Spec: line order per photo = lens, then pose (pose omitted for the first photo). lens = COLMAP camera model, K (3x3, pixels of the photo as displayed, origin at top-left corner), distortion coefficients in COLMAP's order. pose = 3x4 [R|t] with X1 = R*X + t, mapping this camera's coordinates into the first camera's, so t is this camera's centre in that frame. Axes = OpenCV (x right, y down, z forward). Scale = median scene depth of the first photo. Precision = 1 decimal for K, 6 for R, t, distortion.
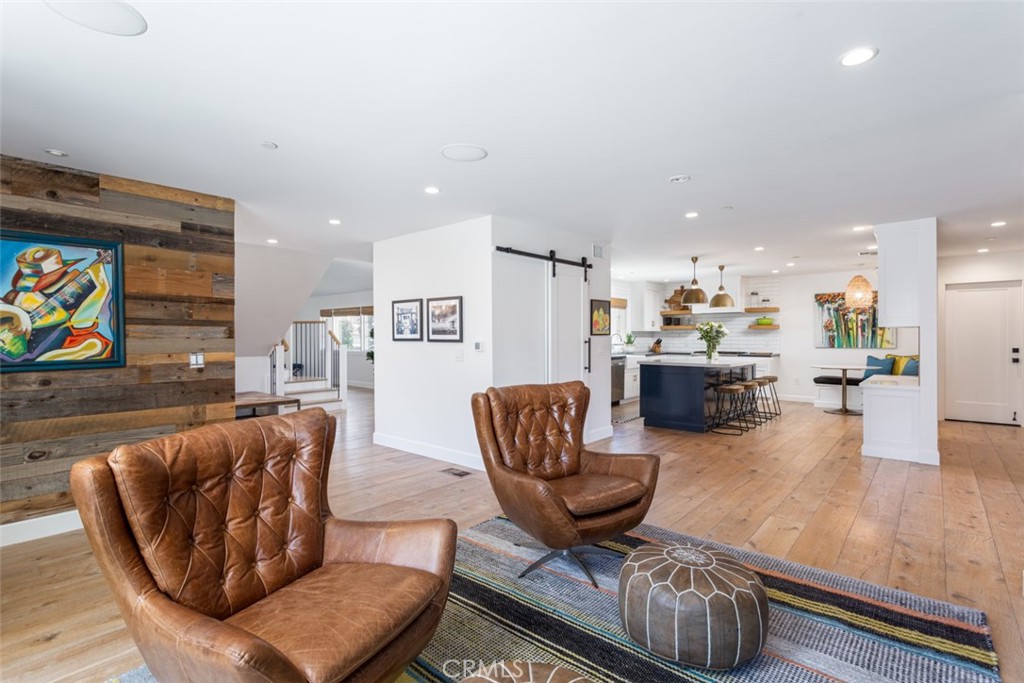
lens RADIAL K [[480.4, 0, 513.2], [0, 480.4, 335.5], [0, 0, 1]] dist [0.005633, 0.000502]
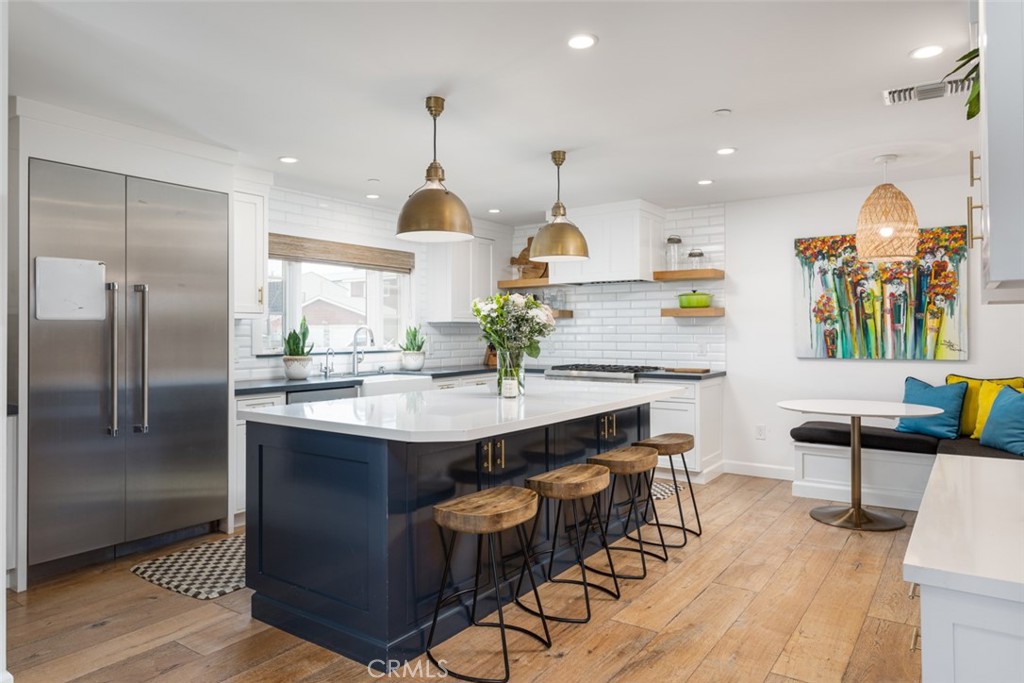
lens RADIAL K [[660.1, 0, 497.5], [0, 660.1, 319.5], [0, 0, 1]] dist [-0.014271, 0.010147]
pose [[0.995574, 0.001904, 0.093958, 0.300766], [-0.000016, 0.999798, -0.020094, 0.001715], [-0.093977, 0.020004, 0.995373, 0.426901]]
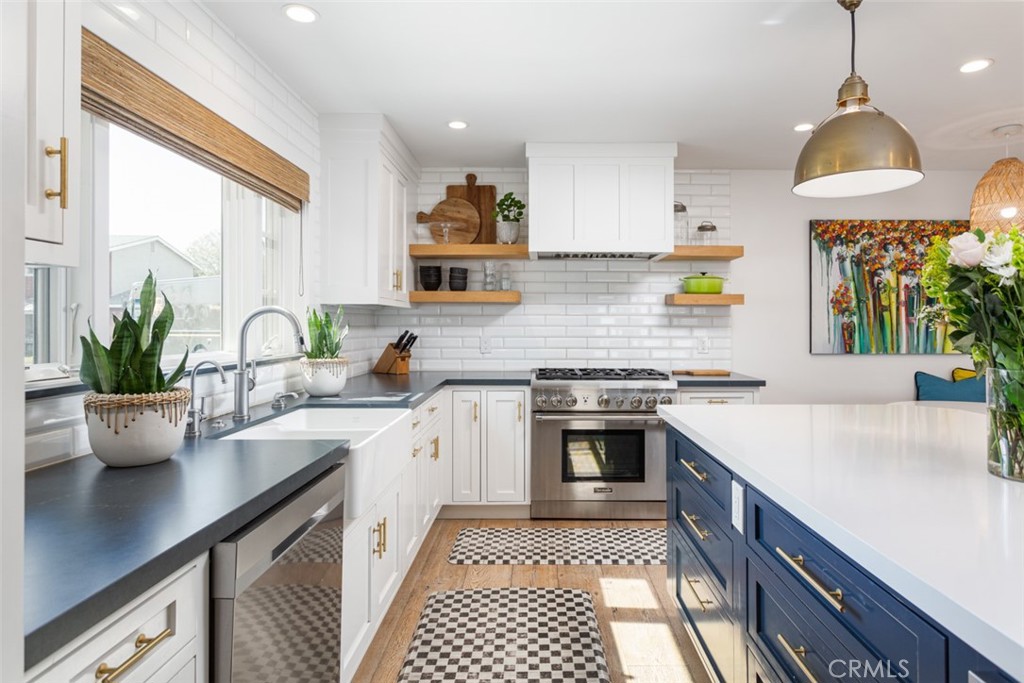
lens RADIAL K [[559.1, 0, 544.6], [0, 559.1, 320.5], [0, 0, 1]] dist [-0.005812, 0.004730]
pose [[0.742107, 0.010330, 0.670202, 0.158566], [-0.004891, 0.999938, -0.009996, 0.003177], [-0.670264, 0.004140, 0.742111, 0.828693]]
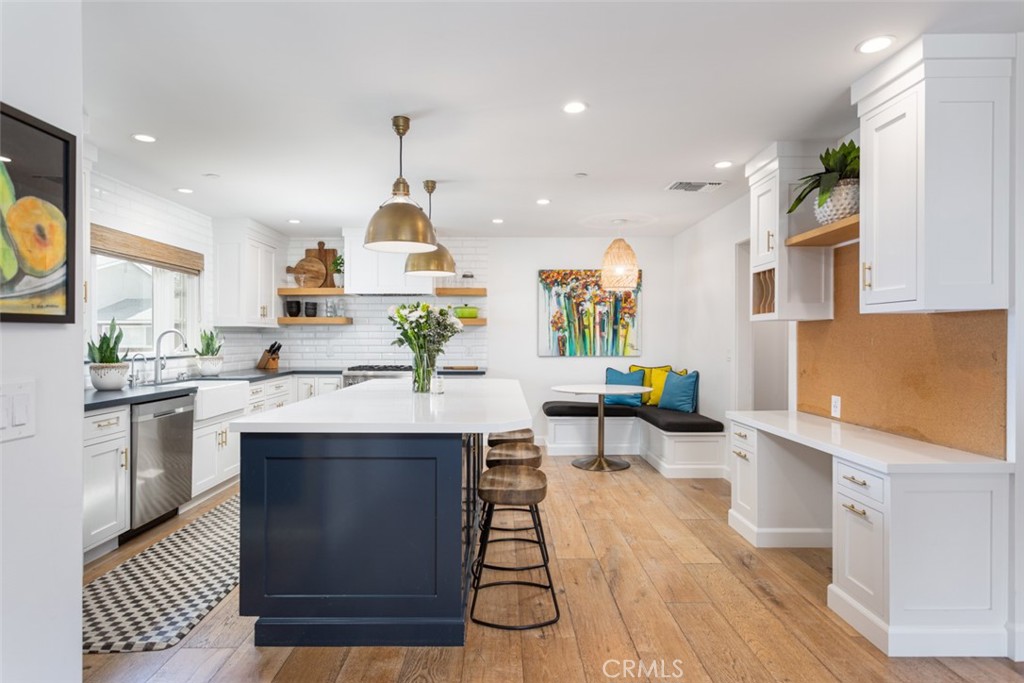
lens RADIAL K [[559.1, 0, 506.4], [0, 559.1, 336.7], [0, 0, 1]] dist [-0.005812, 0.004730]
pose [[0.753239, 0.004625, 0.657730, 0.127323], [-0.002286, 0.999988, -0.004414, 0.003281], [-0.657742, 0.001821, 0.753241, 0.501104]]
